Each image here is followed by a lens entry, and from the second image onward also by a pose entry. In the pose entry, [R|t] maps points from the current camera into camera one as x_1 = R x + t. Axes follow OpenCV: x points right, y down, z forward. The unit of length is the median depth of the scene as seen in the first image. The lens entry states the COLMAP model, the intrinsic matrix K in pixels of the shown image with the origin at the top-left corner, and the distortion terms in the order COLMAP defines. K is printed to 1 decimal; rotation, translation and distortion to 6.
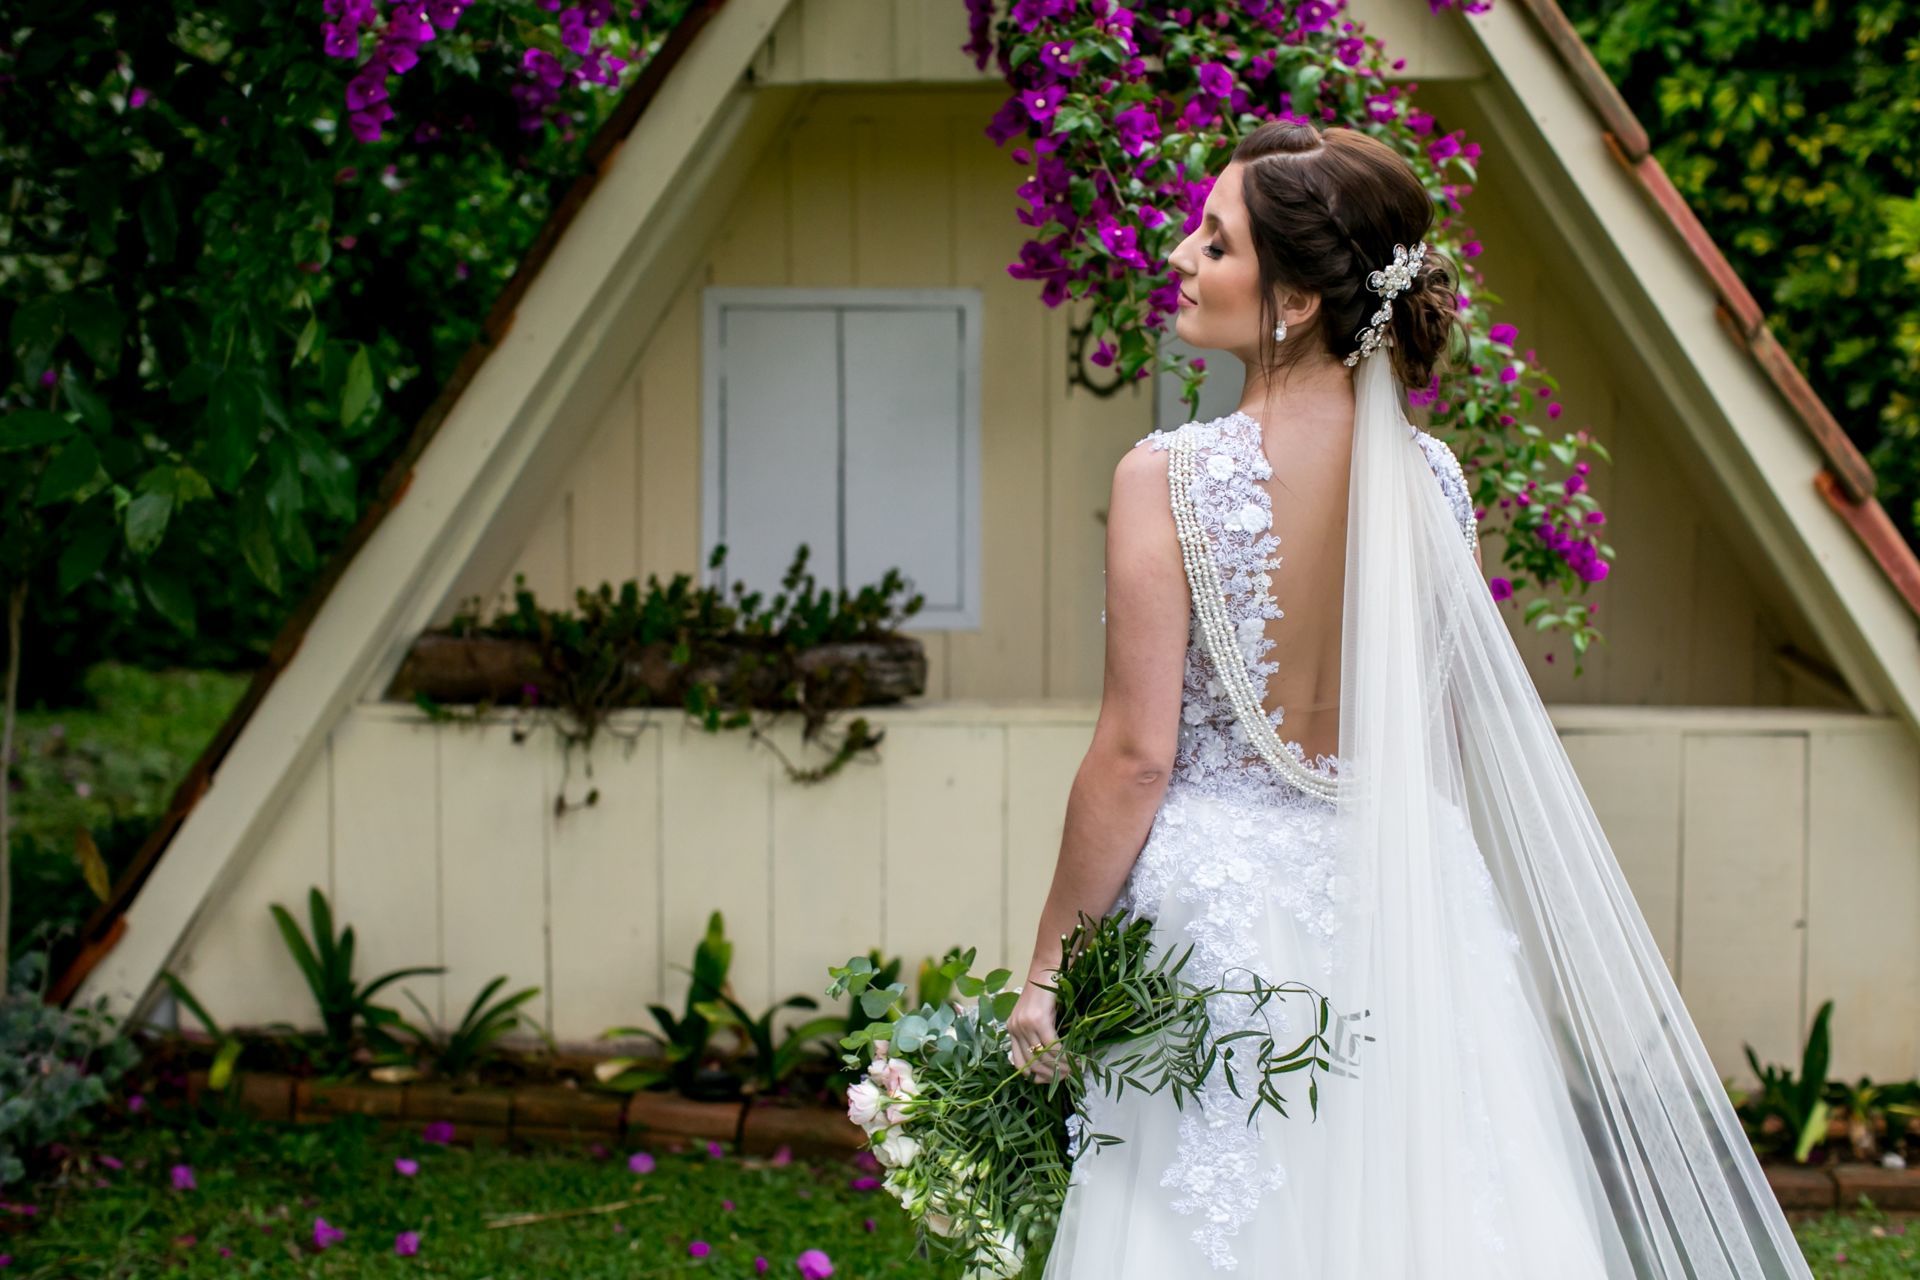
lens RADIAL K [[3223.4, 0, 951.4], [0, 3223.4, 666.3], [0, 0, 1]] dist [-0.164623, 0.241151]
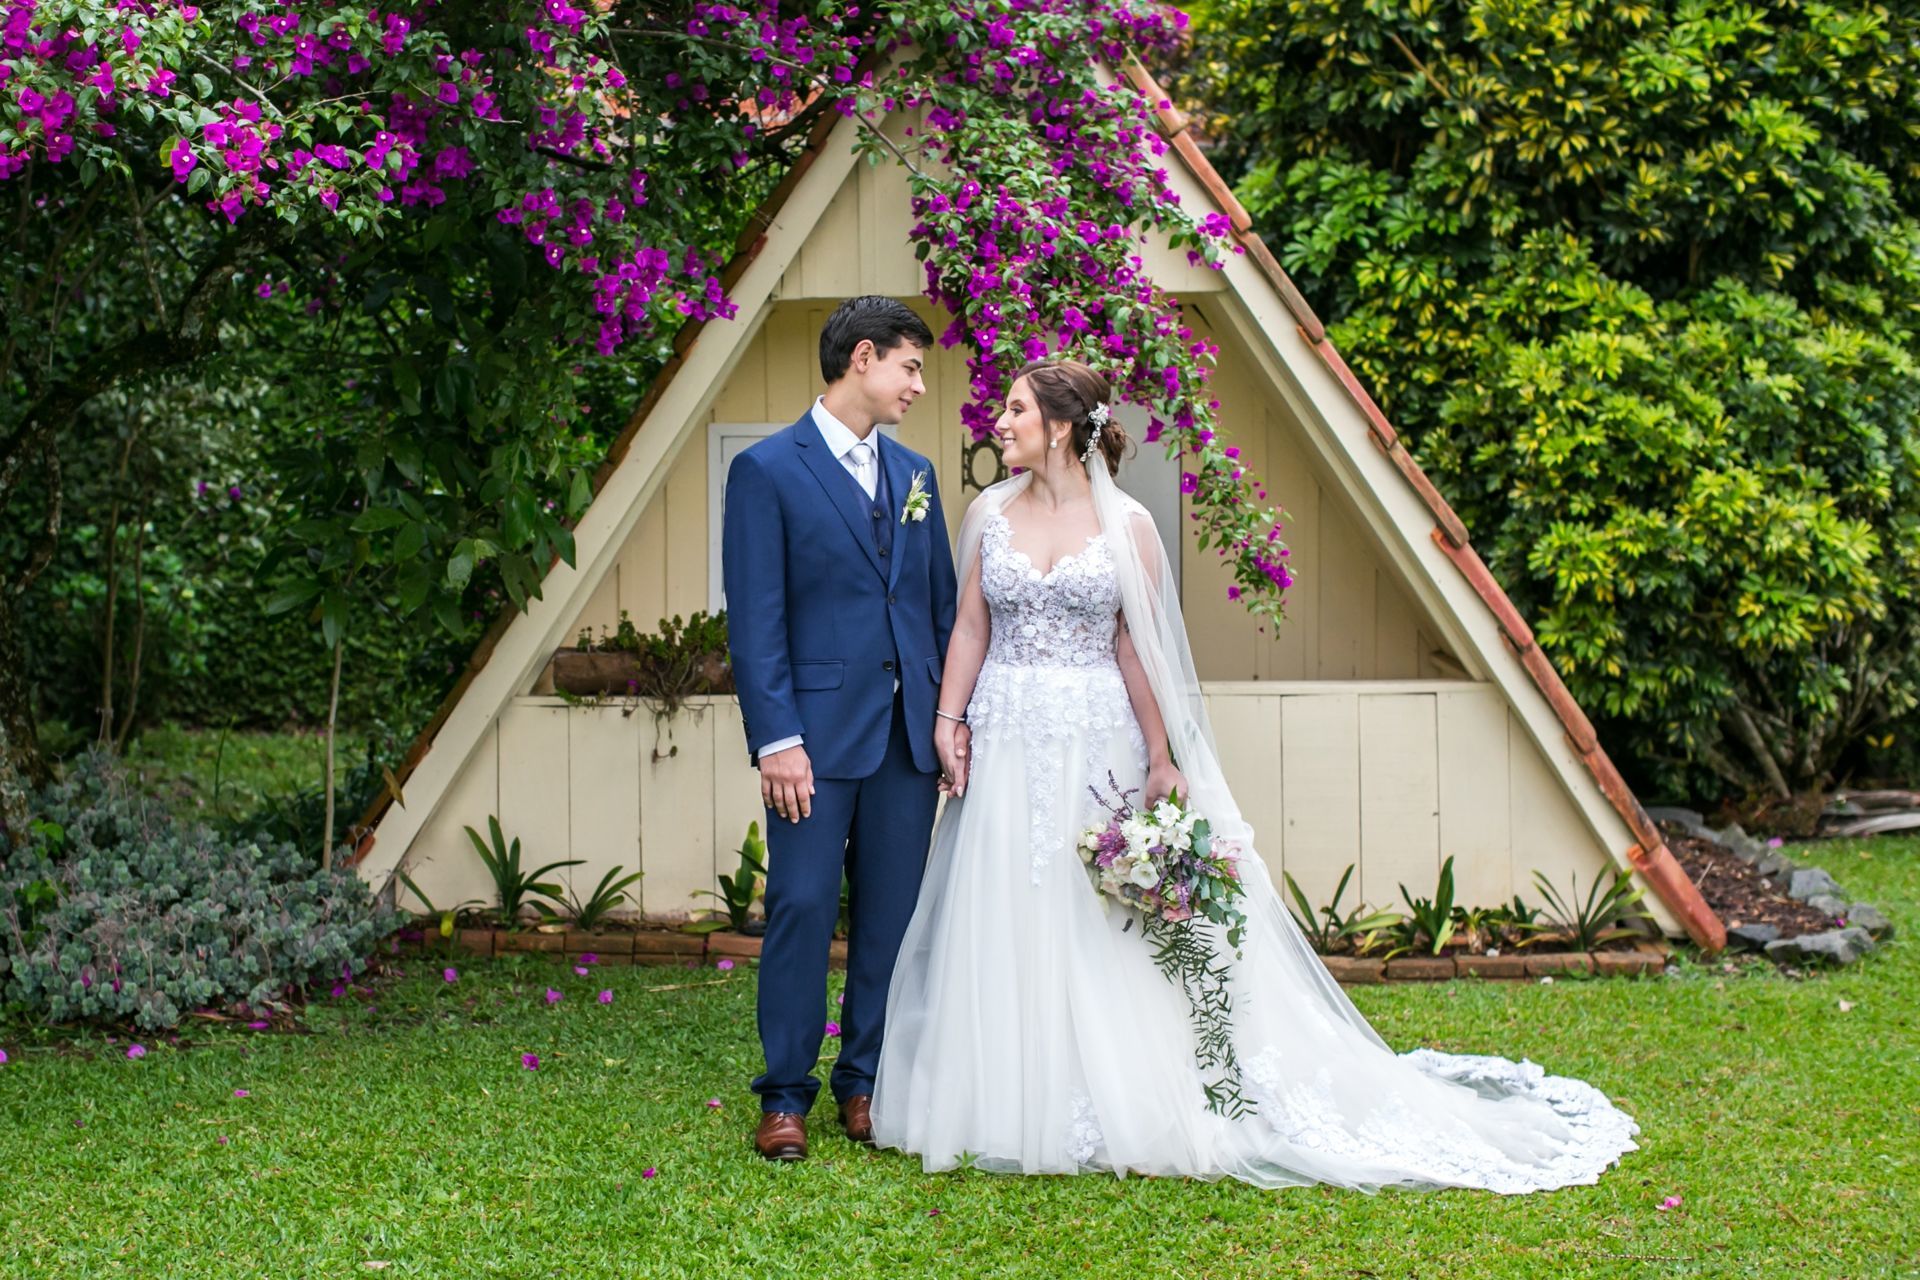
lens RADIAL K [[3223.4, 0, 951.4], [0, 3223.4, 666.3], [0, 0, 1]] dist [-0.164623, 0.241151]
pose [[0.997549, -0.019696, 0.067143, -0.080783], [0.021807, 0.999286, -0.030859, 0.050834], [-0.066487, 0.032247, 0.997266, -0.582588]]
